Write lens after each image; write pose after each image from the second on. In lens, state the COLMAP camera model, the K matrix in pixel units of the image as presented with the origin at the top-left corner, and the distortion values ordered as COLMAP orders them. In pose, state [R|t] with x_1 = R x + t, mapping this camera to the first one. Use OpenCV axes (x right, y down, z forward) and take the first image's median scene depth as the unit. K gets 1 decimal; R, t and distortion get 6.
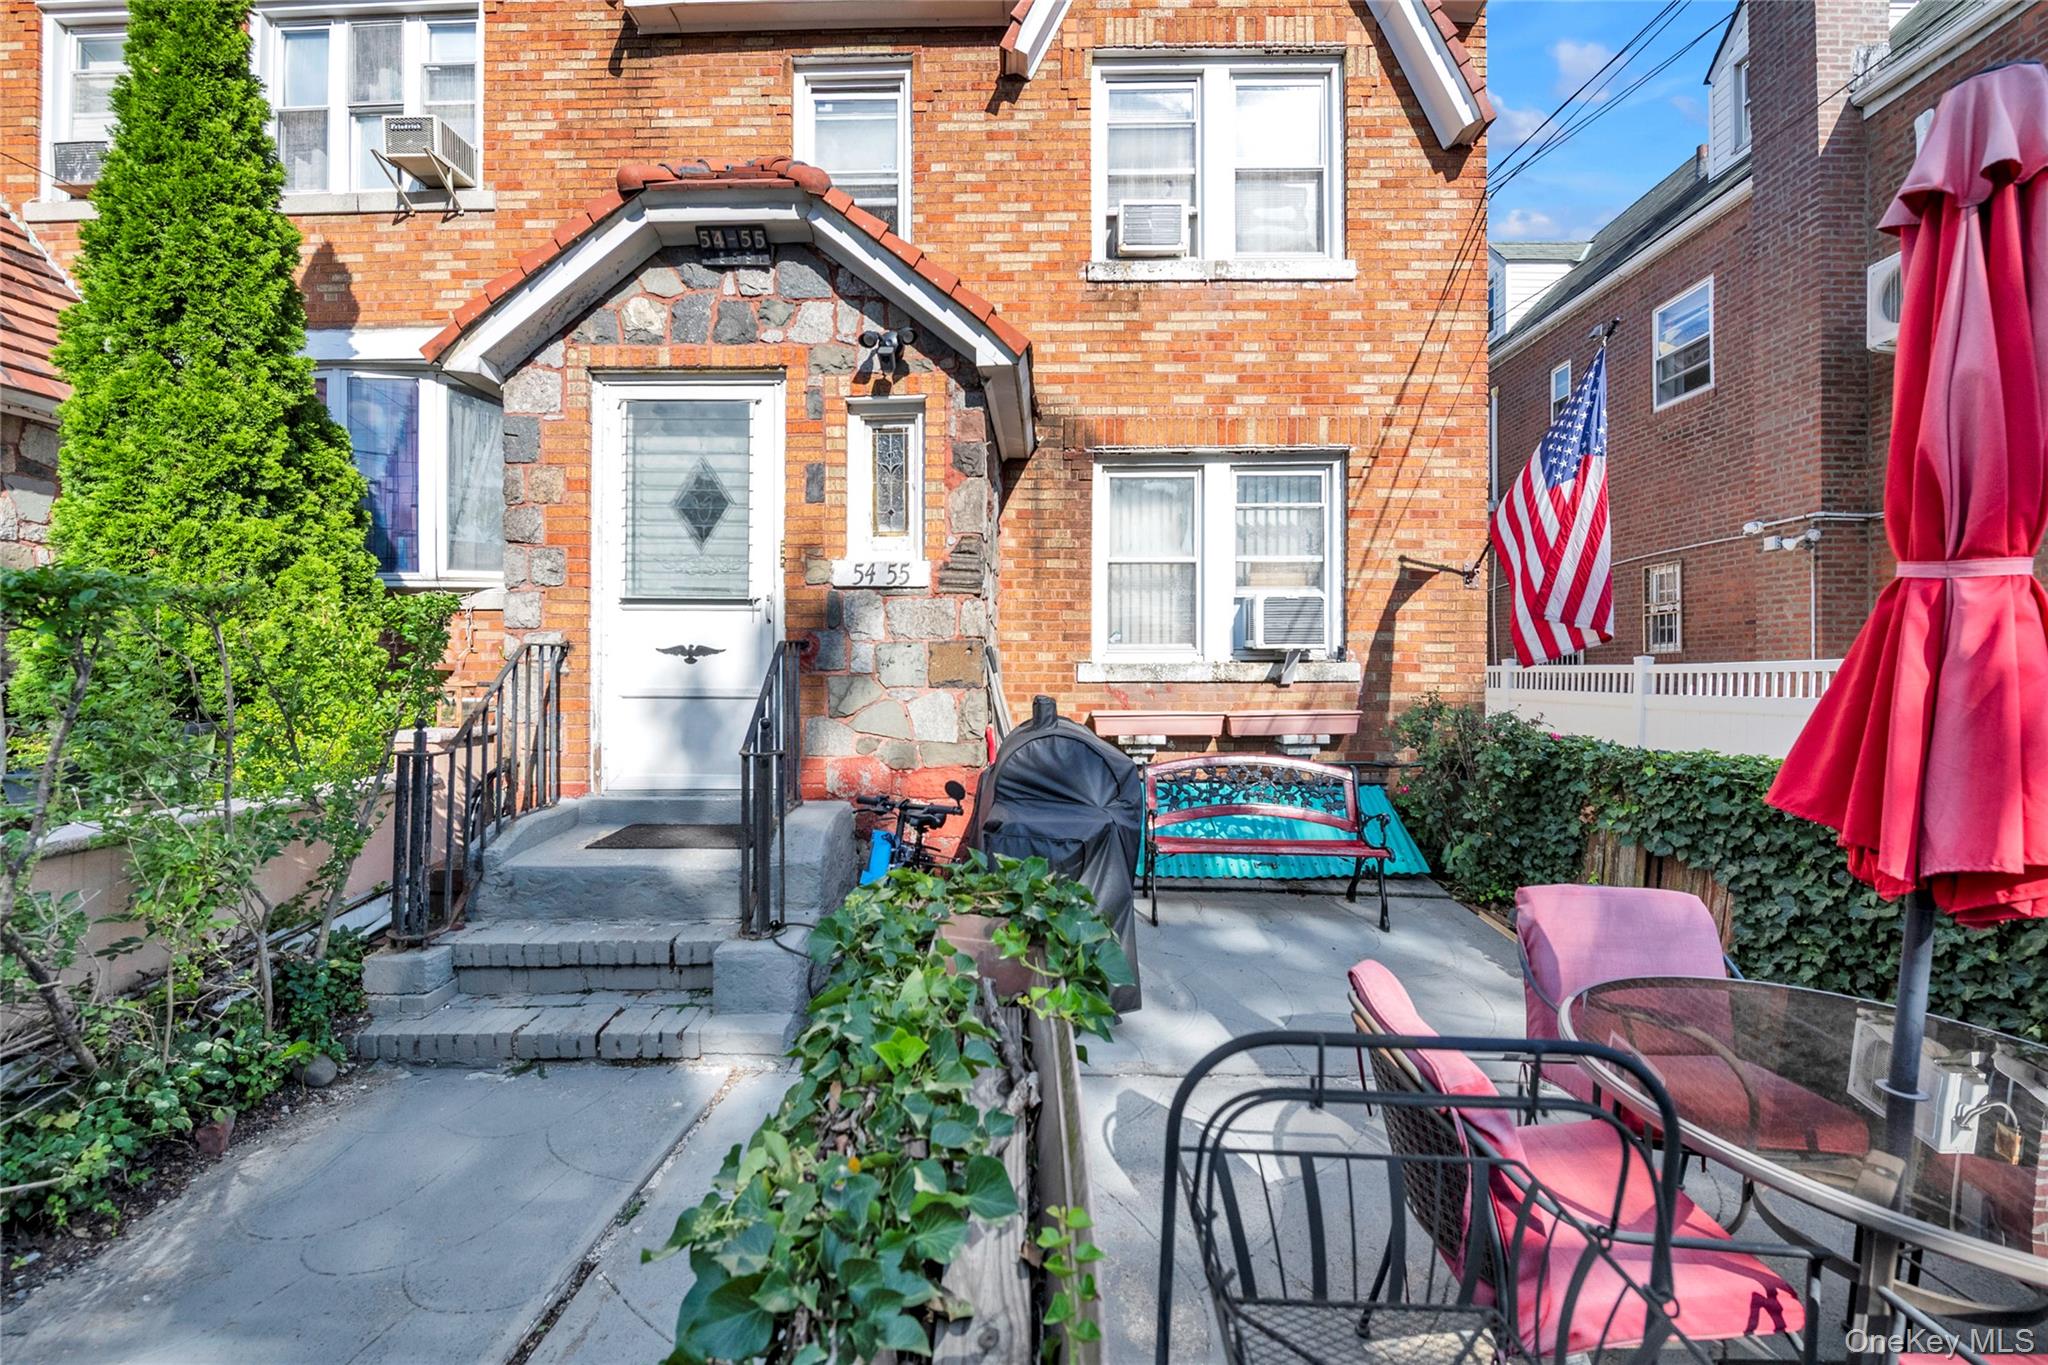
lens RADIAL K [[826.5, 0, 1024.0], [0, 826.5, 682.5], [0, 0, 1]] dist [-0.011275, -0.000889]
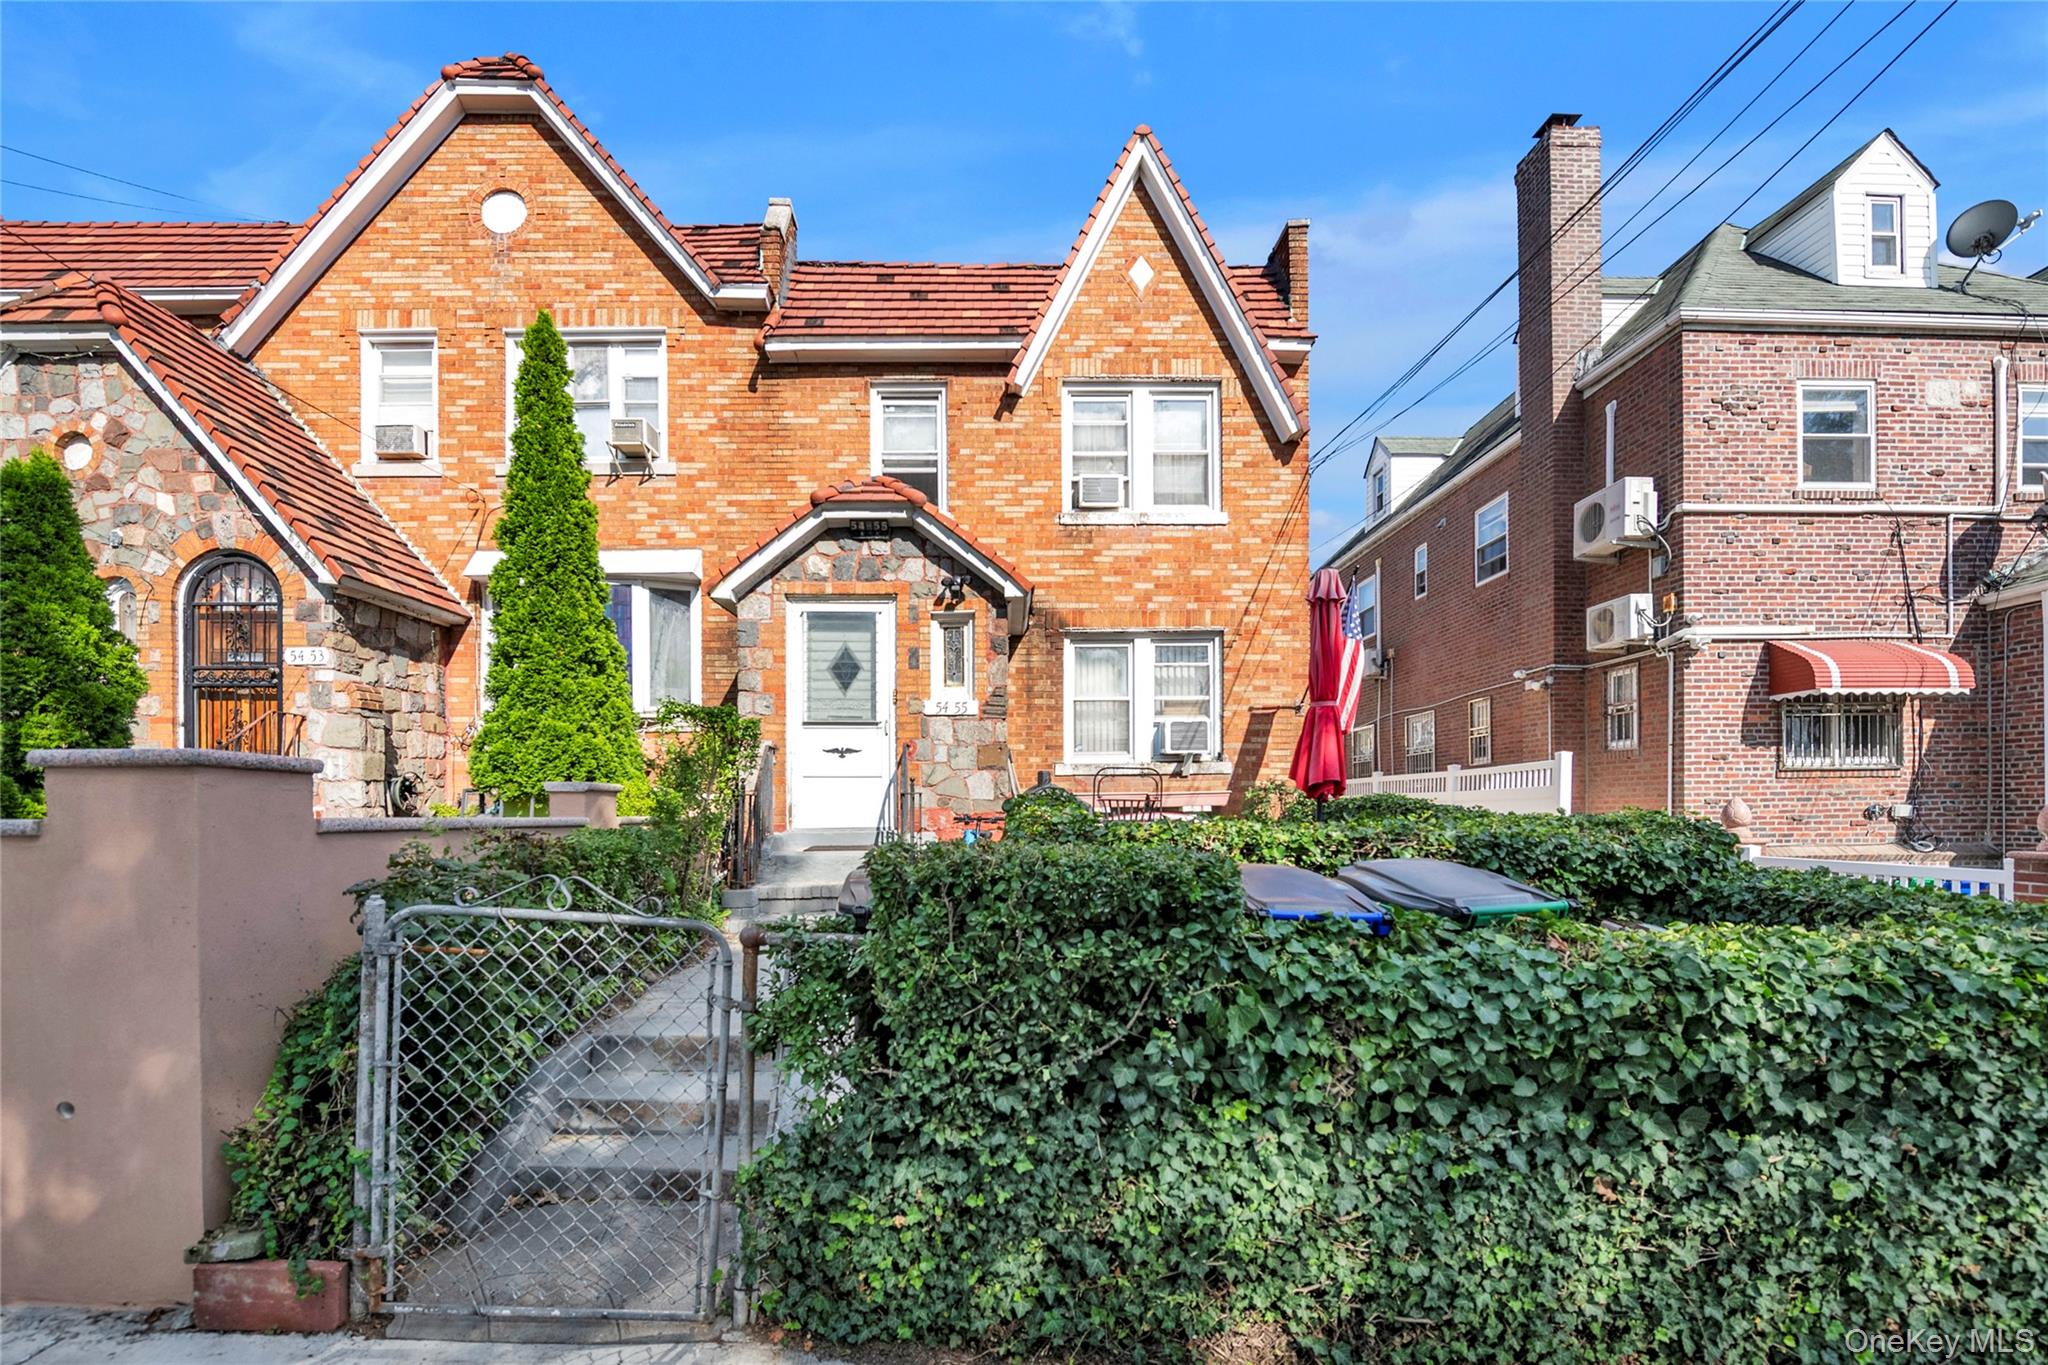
lens RADIAL K [[651.4, 0, 995.7], [0, 651.4, 782.3], [0, 0, 1]] dist [-0.007852, -0.000126]
pose [[0.999899, -0.002129, -0.014071, -0.032251], [0.001868, 0.999826, -0.018559, 0.035894], [0.014108, 0.018531, 0.999729, -0.262186]]
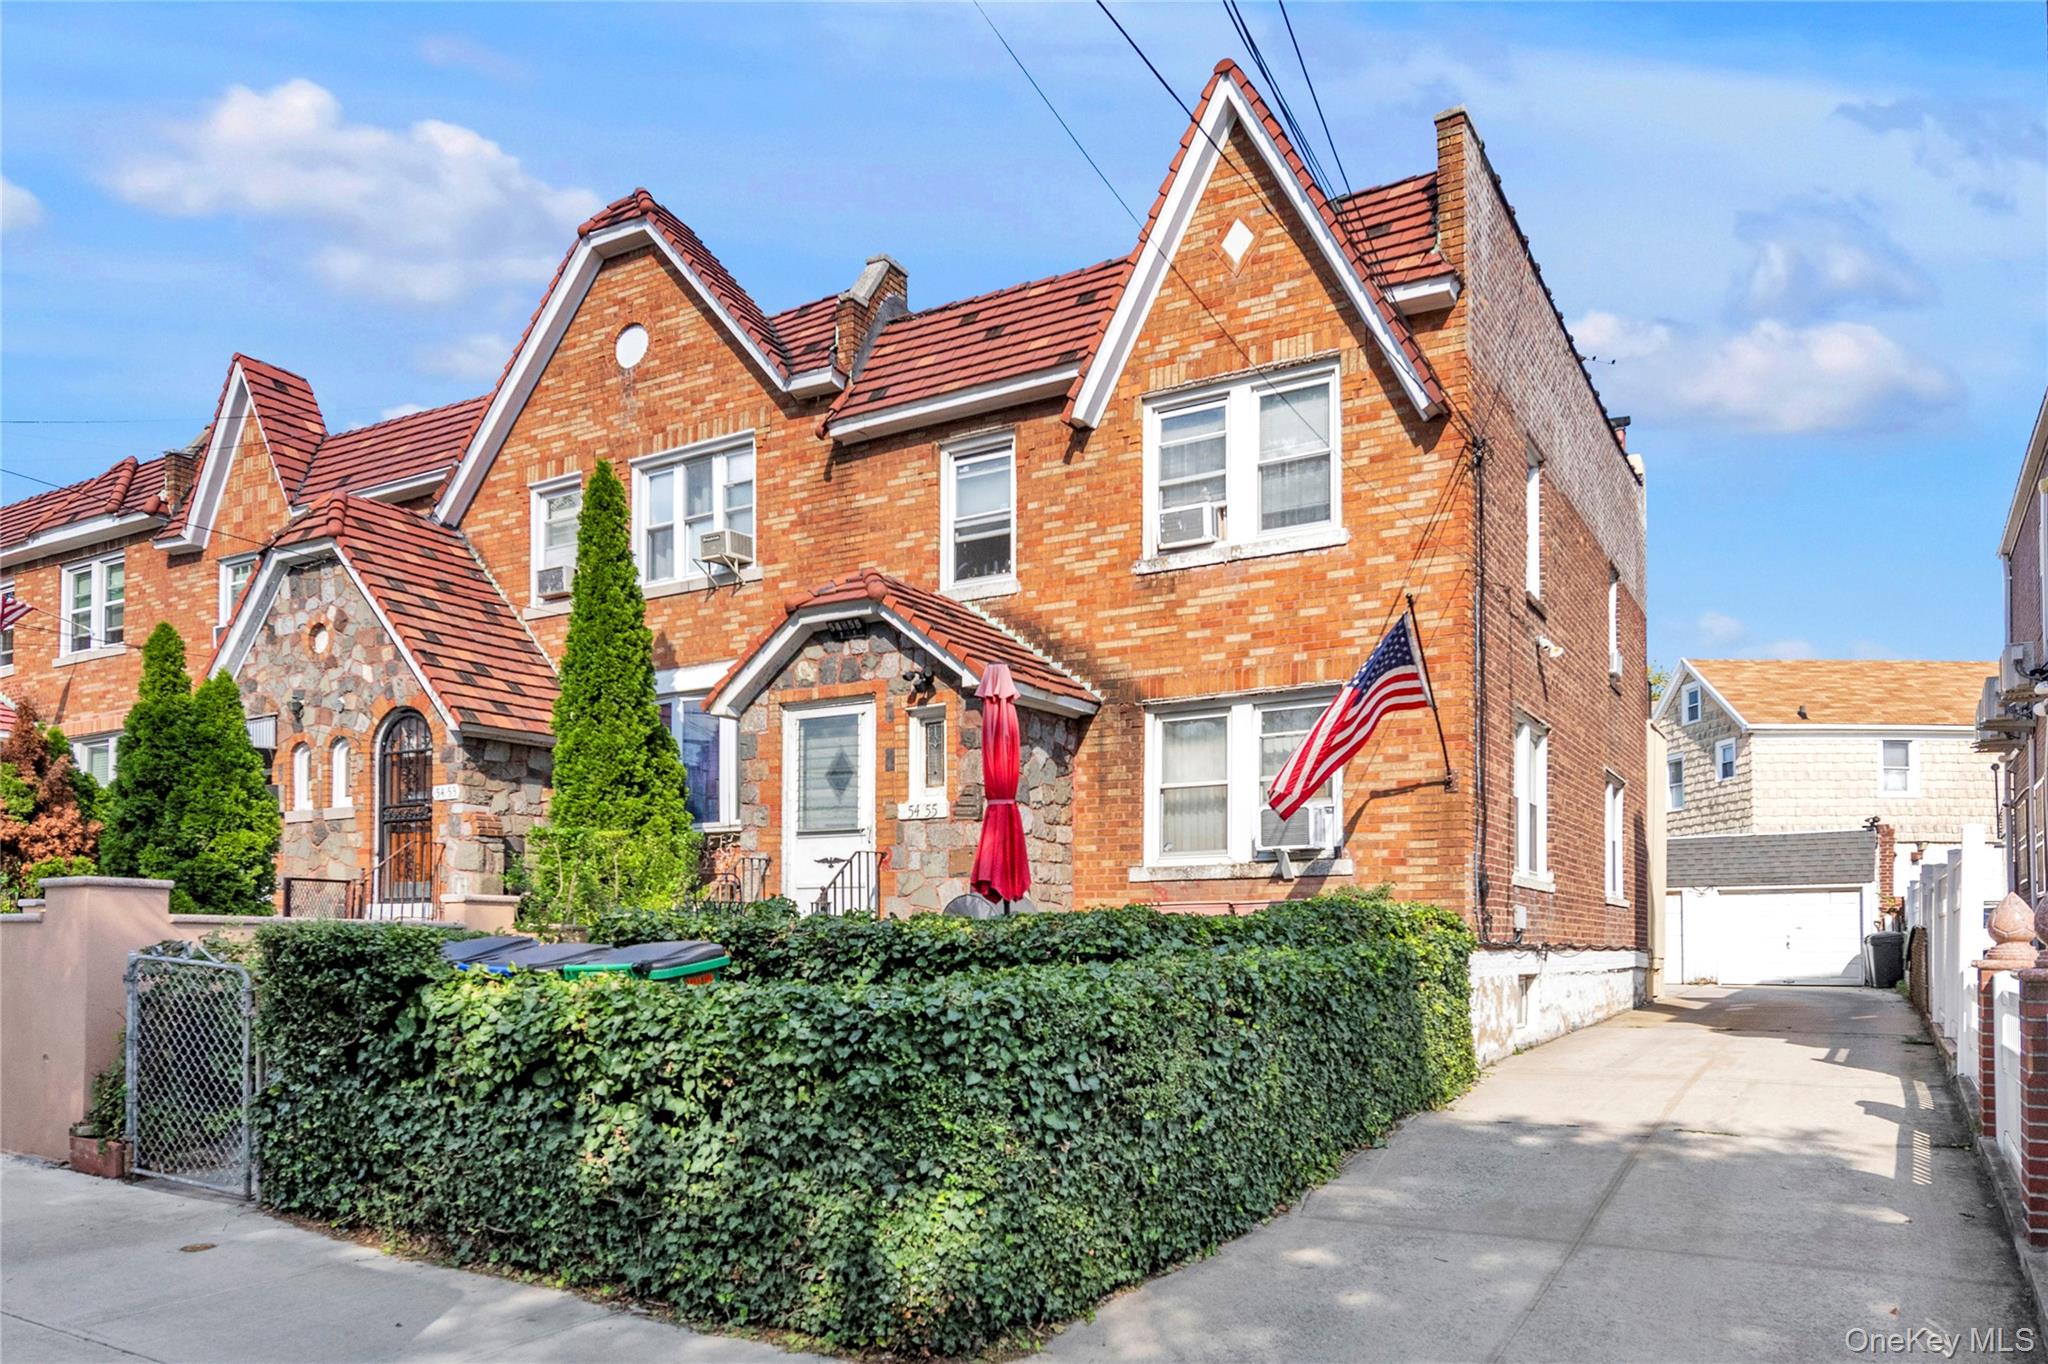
lens RADIAL K [[829.6, 0, 969.1], [0, 829.6, 878.1], [0, 0, 1]] dist [0.000215, -0.000202]
pose [[0.928349, -0.024135, -0.370926, 0.324033], [0.010341, 0.999180, -0.039134, 0.043522], [0.371566, 0.032495, 0.927838, -0.319187]]
